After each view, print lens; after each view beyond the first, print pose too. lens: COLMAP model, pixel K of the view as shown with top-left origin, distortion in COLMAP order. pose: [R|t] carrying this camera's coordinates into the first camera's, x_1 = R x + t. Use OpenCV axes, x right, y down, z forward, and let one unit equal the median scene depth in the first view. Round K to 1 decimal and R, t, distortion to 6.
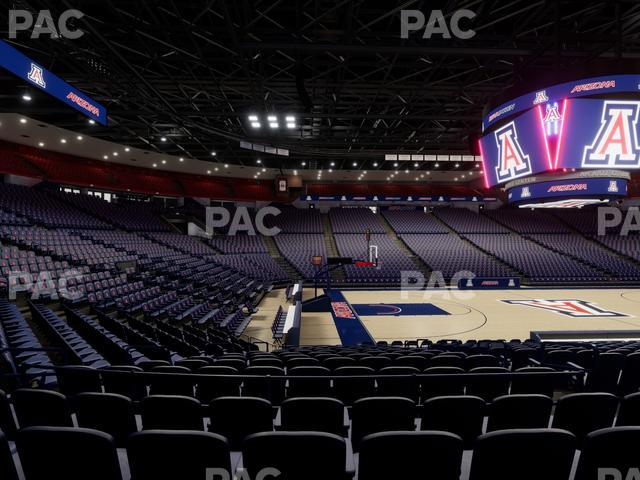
lens RADIAL K [[319.8, 0, 320.0], [0, 319.8, 240.0], [0, 0, 1]] dist [-0.000443, 0.000257]
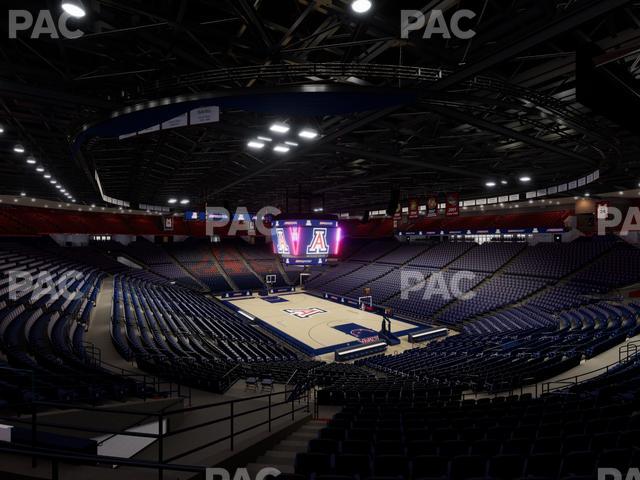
lens RADIAL K [[319.8, 0, 320.0], [0, 319.8, 240.0], [0, 0, 1]] dist [-0.000443, 0.000257]
pose [[-0.498519, 0.000168, 0.866879, -1.160762], [0.000481, 1.000000, 0.000083, -0.277533], [-0.866879, 0.000459, -0.498519, 1.983135]]
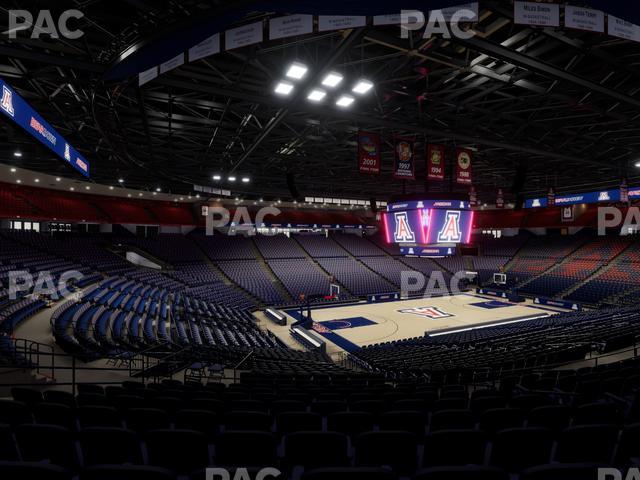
lens RADIAL K [[319.8, 0, 320.0], [0, 319.8, 240.0], [0, 0, 1]] dist [-0.000443, 0.000257]
pose [[0.923215, 0.000368, 0.384283, -0.498343], [-0.000344, 1.000000, -0.000131, -0.201123], [-0.384283, -0.000012, 0.923215, -0.442717]]
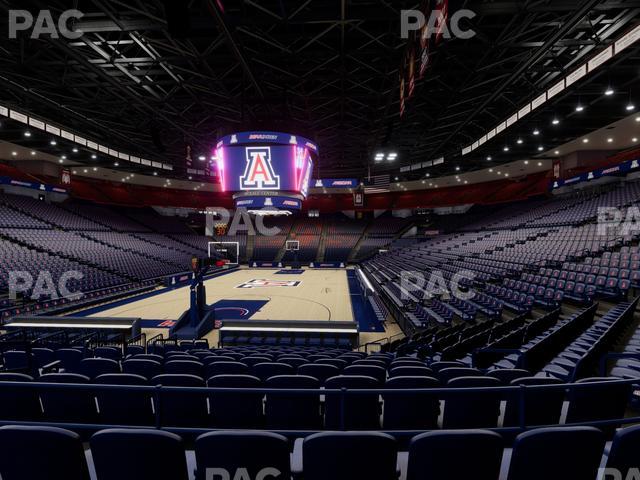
lens RADIAL K [[319.8, 0, 320.0], [0, 319.8, 240.0], [0, 0, 1]] dist [-0.000443, 0.000257]
pose [[0.111056, -0.000021, 0.993814, -0.646598], [0.000424, 1.000000, -0.000026, 0.011994], [-0.993814, 0.000425, 0.111056, 0.608317]]
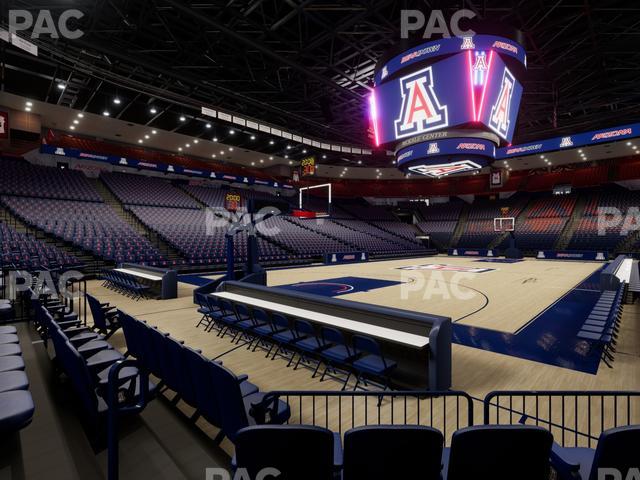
lens RADIAL K [[319.8, 0, 320.0], [0, 319.8, 240.0], [0, 0, 1]] dist [-0.000443, 0.000257]
pose [[0.733468, 0.000025, 0.679723, -0.234652], [0.000043, 1.000000, -0.000084, 0.116727], [-0.679723, 0.000091, 0.733468, 0.513188]]
